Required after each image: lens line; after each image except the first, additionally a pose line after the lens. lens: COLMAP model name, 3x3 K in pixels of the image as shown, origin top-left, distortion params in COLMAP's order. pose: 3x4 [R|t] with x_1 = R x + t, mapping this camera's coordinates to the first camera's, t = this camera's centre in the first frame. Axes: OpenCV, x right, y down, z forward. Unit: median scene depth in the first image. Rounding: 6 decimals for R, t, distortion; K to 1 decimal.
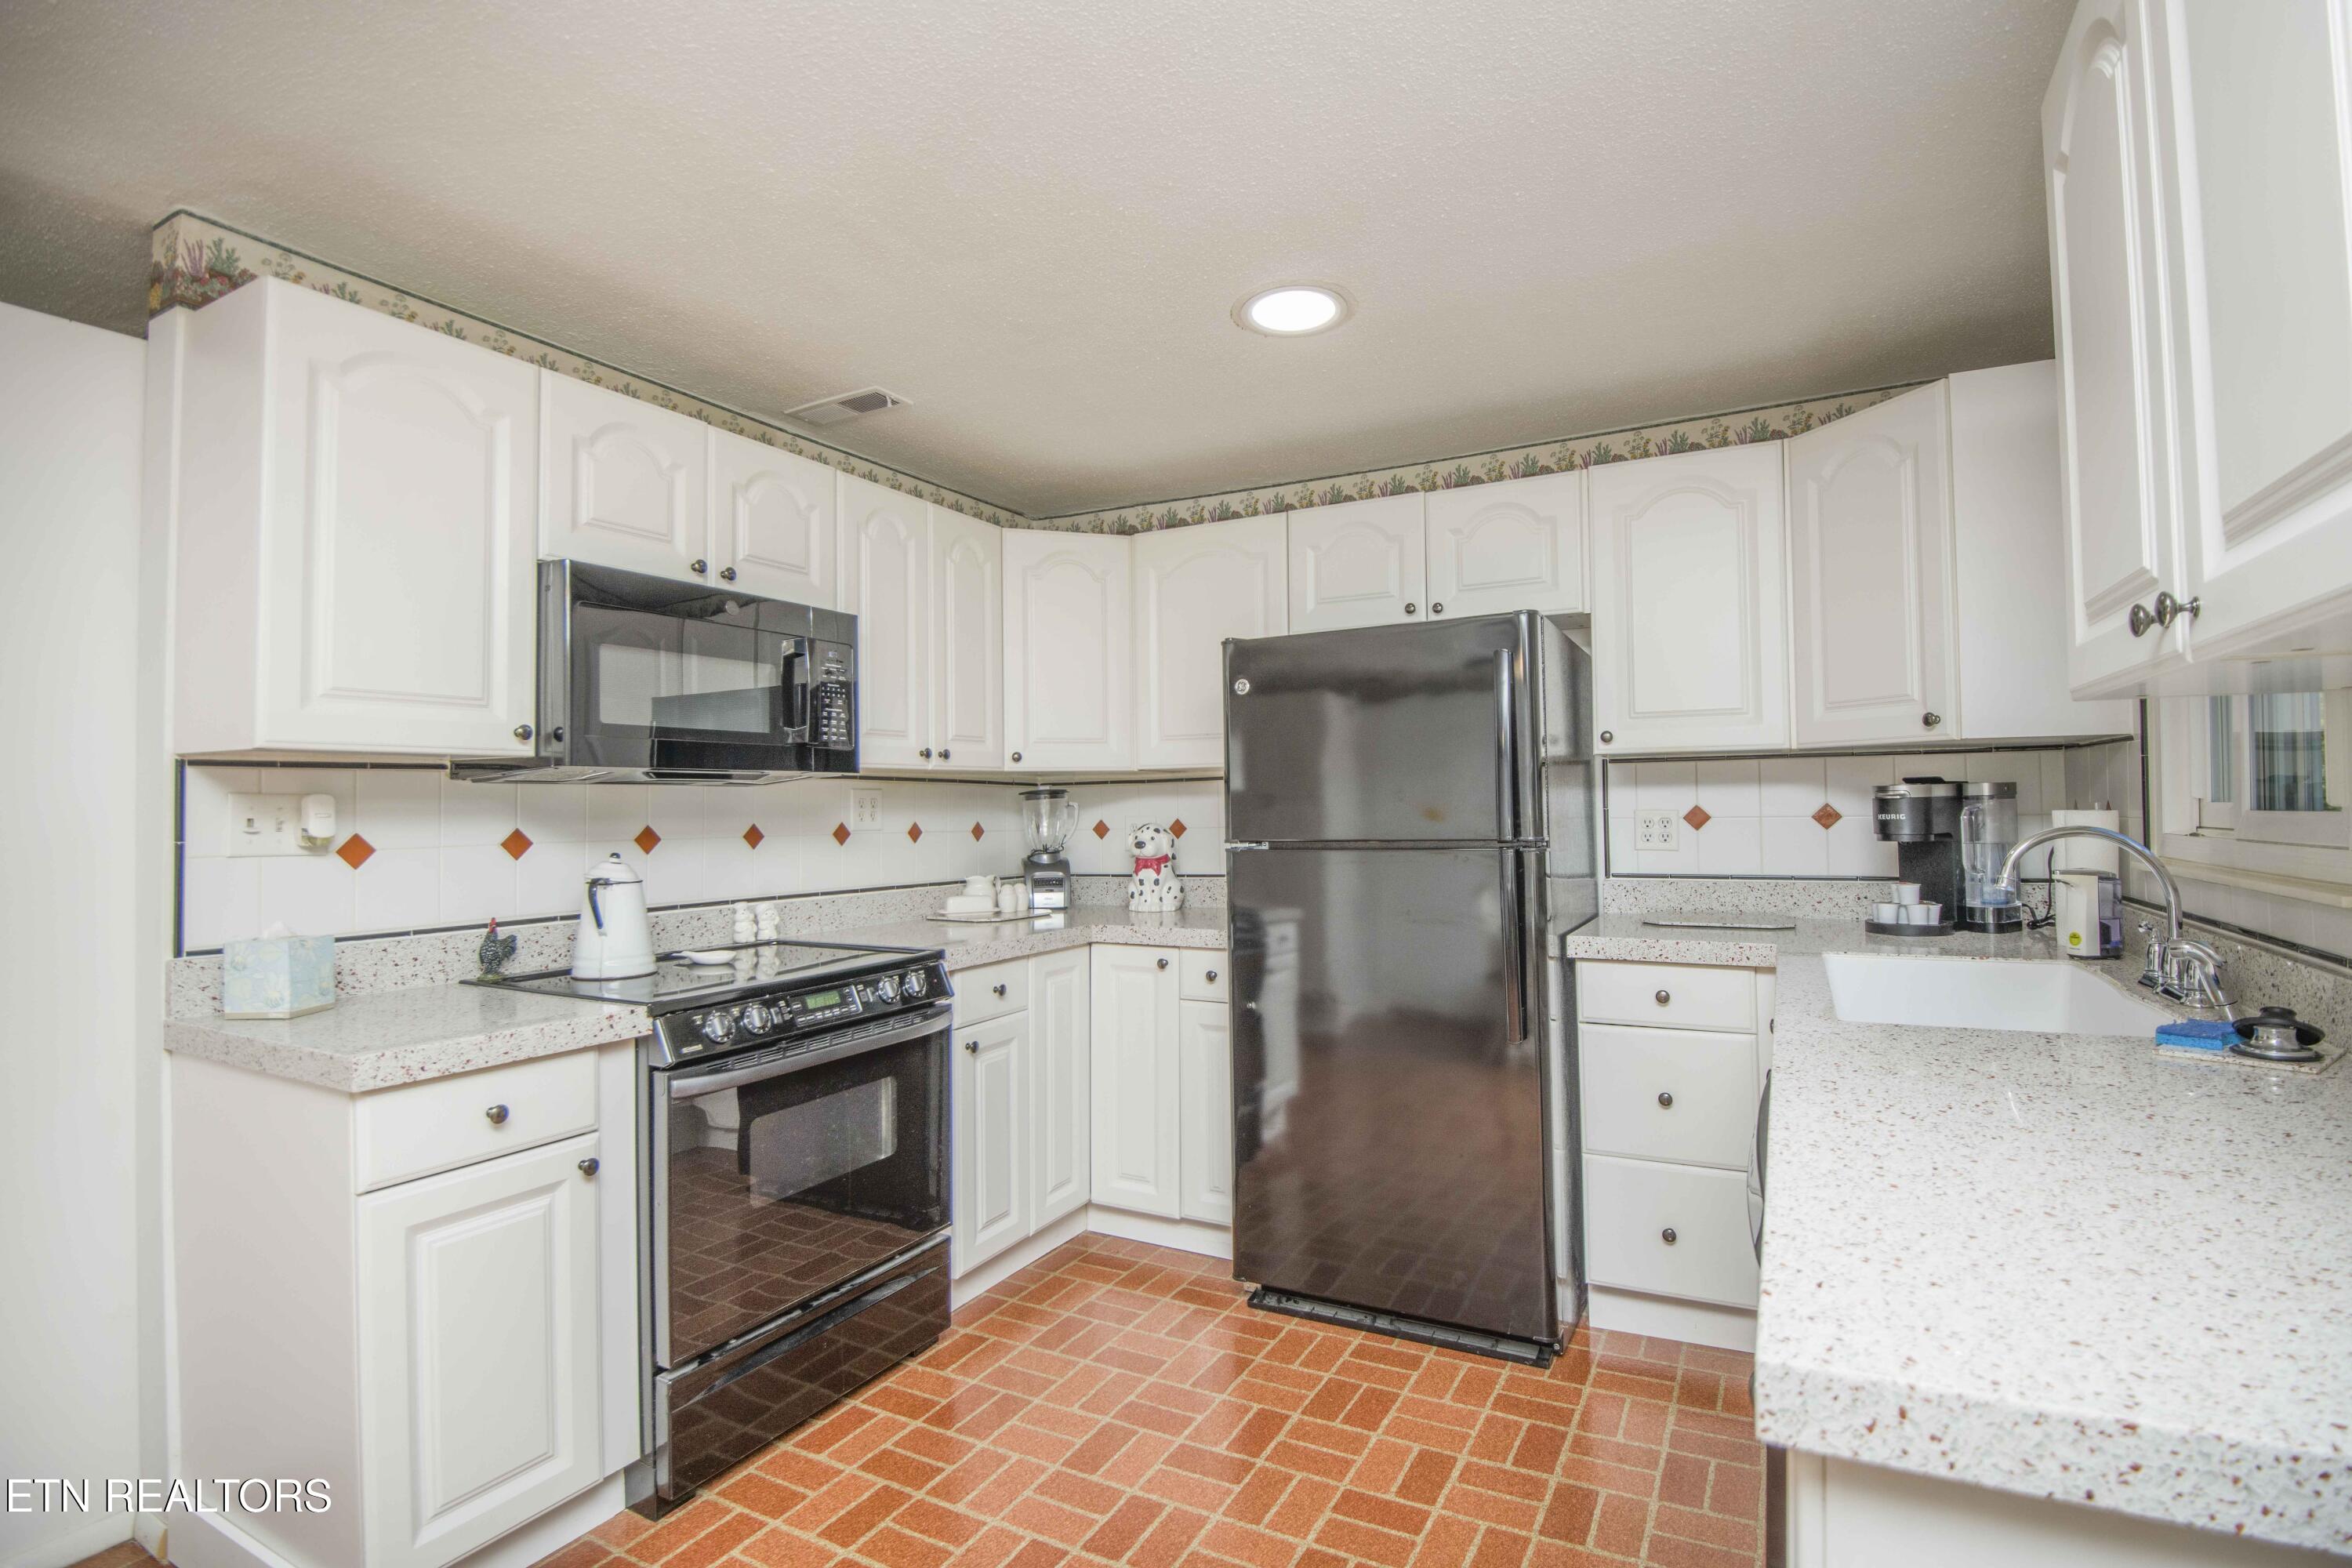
lens RADIAL K [[1112.8, 0, 1200.2], [0, 1112.8, 766.6], [0, 0, 1]] dist [-0.003598, -0.018910]
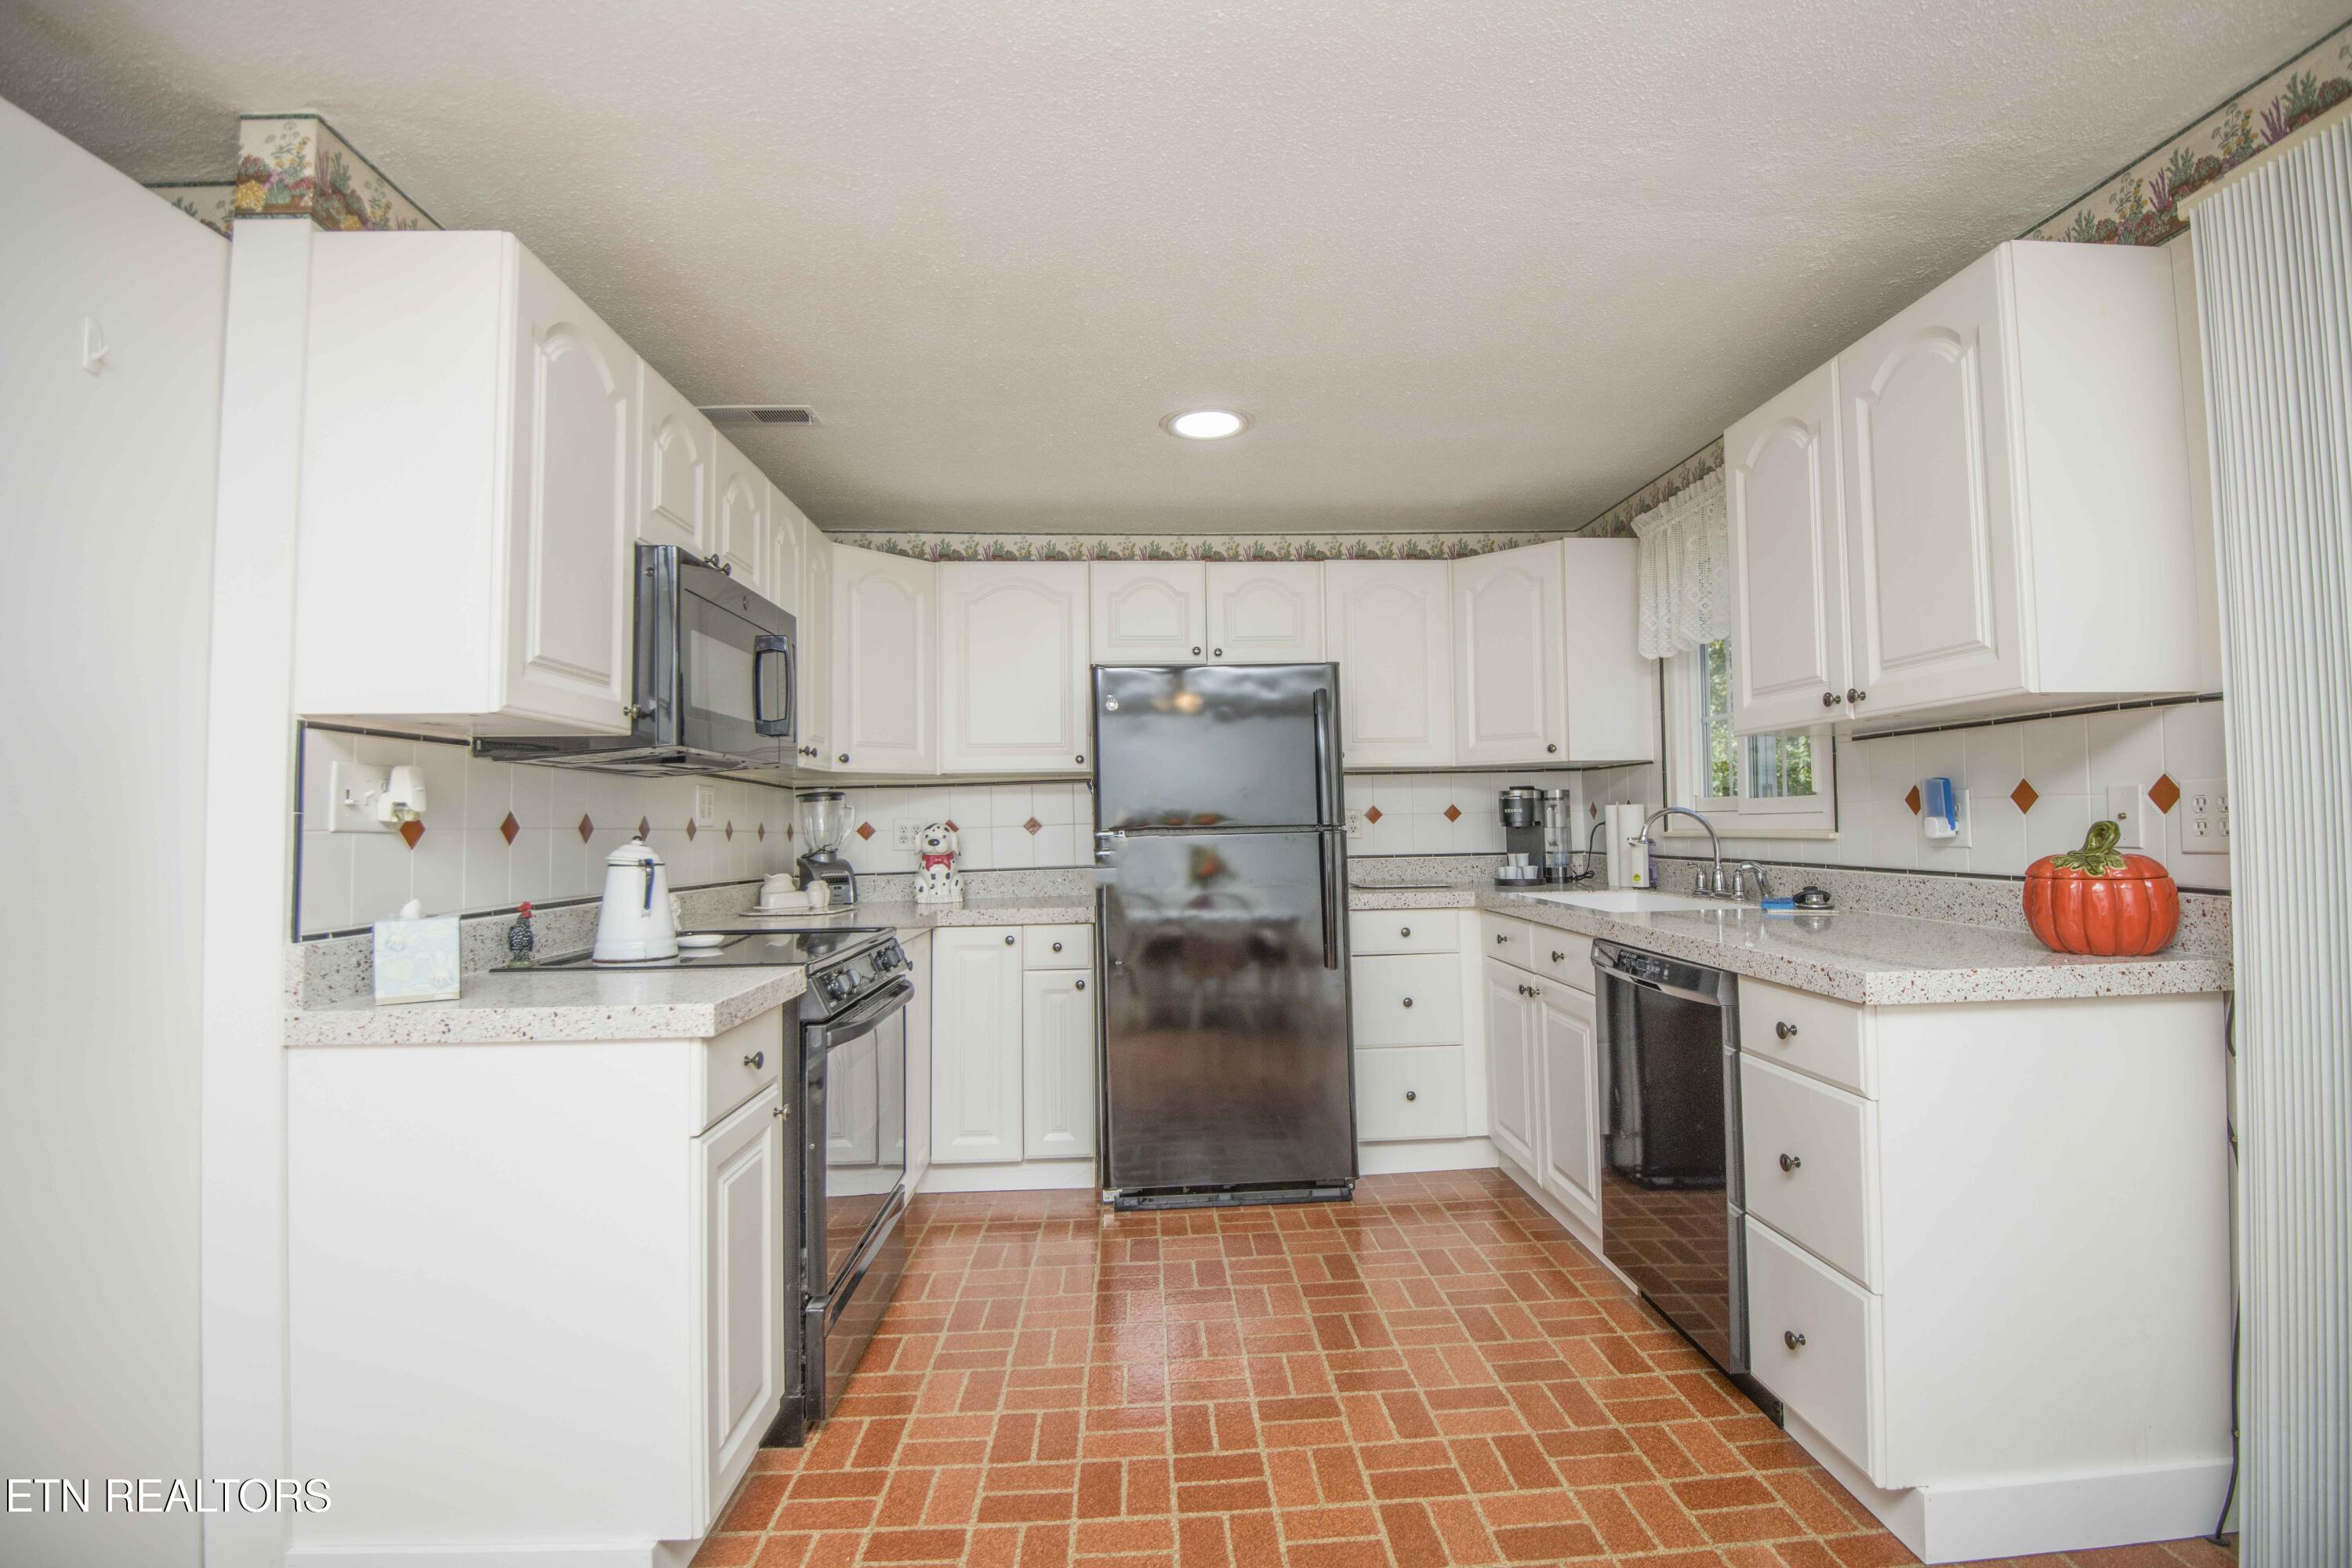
lens RADIAL K [[1112.8, 0, 1198.0], [0, 1112.8, 780.4], [0, 0, 1]] dist [-0.011638, -0.017827]
pose [[0.856936, 0.019538, 0.515052, -0.552884], [-0.011835, 0.999764, -0.018235, 0.036112], [-0.515287, 0.009530, 0.856965, -0.107461]]
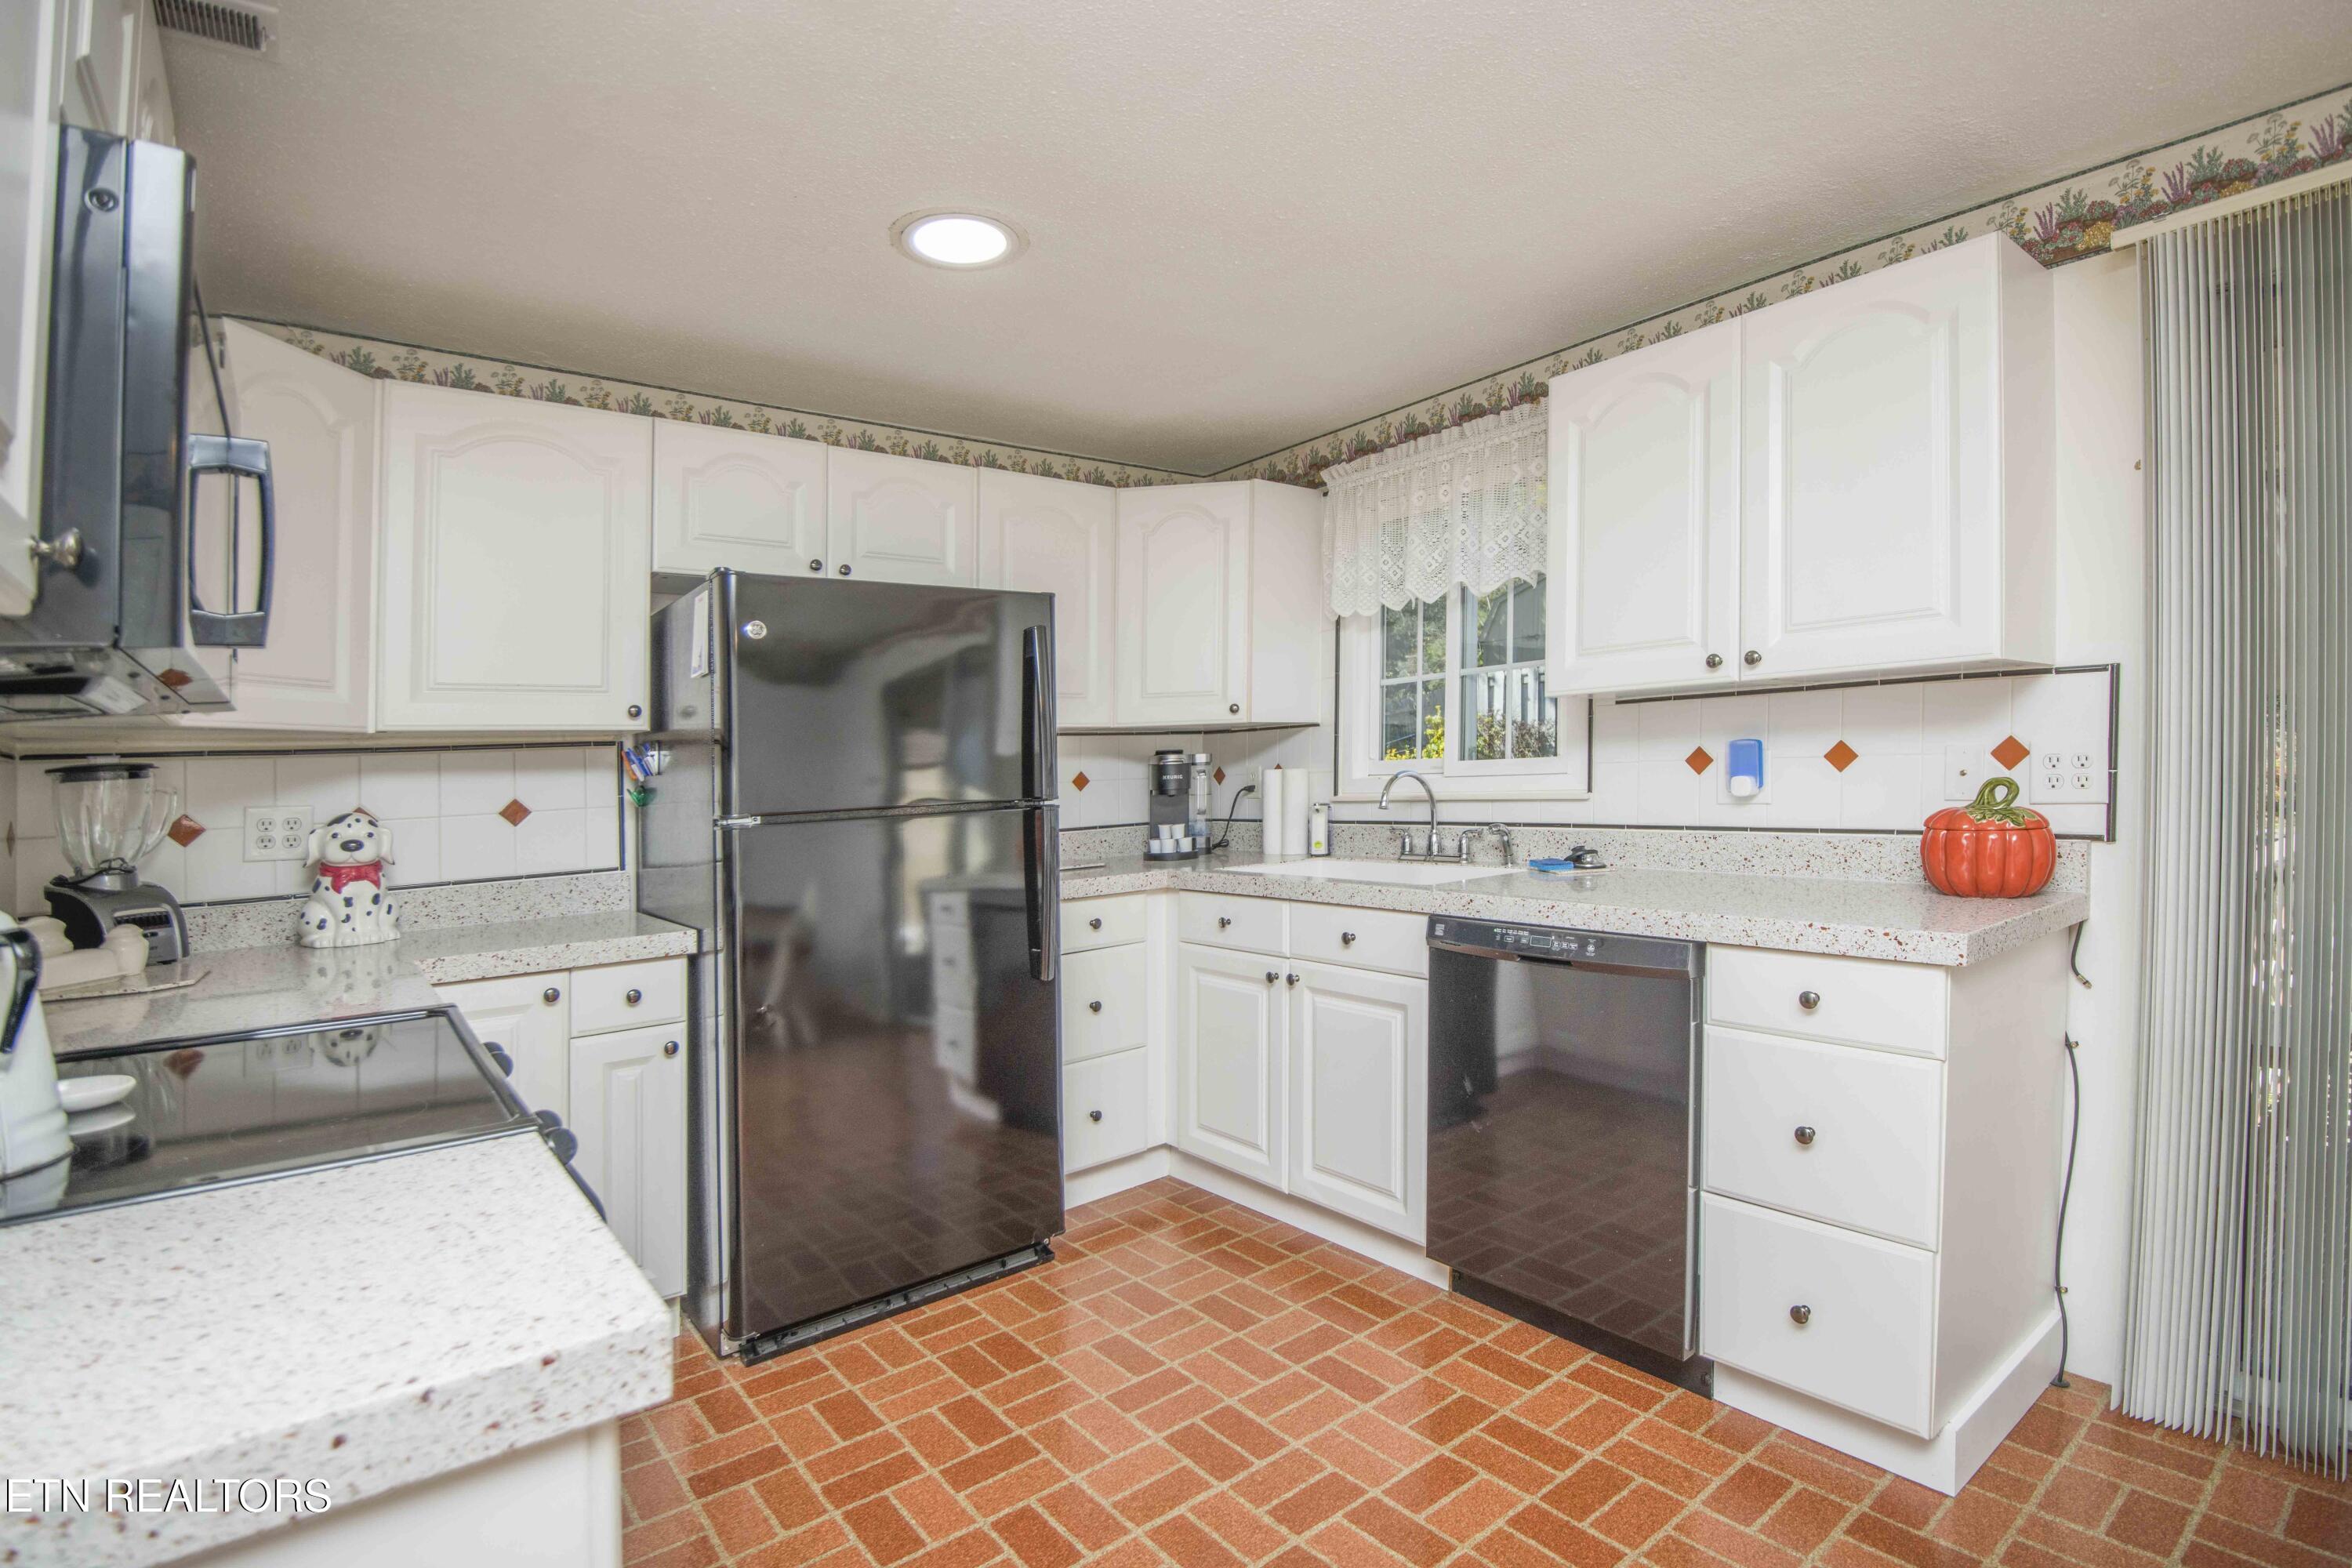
lens RADIAL K [[1112.8, 0, 1198.0], [0, 1112.8, 780.4], [0, 0, 1]] dist [-0.011638, -0.017827]
pose [[0.383807, -0.008883, 0.923371, -0.642224], [0.000644, 0.999956, 0.009352, 0.036348], [-0.923413, -0.002995, 0.383796, 0.396855]]
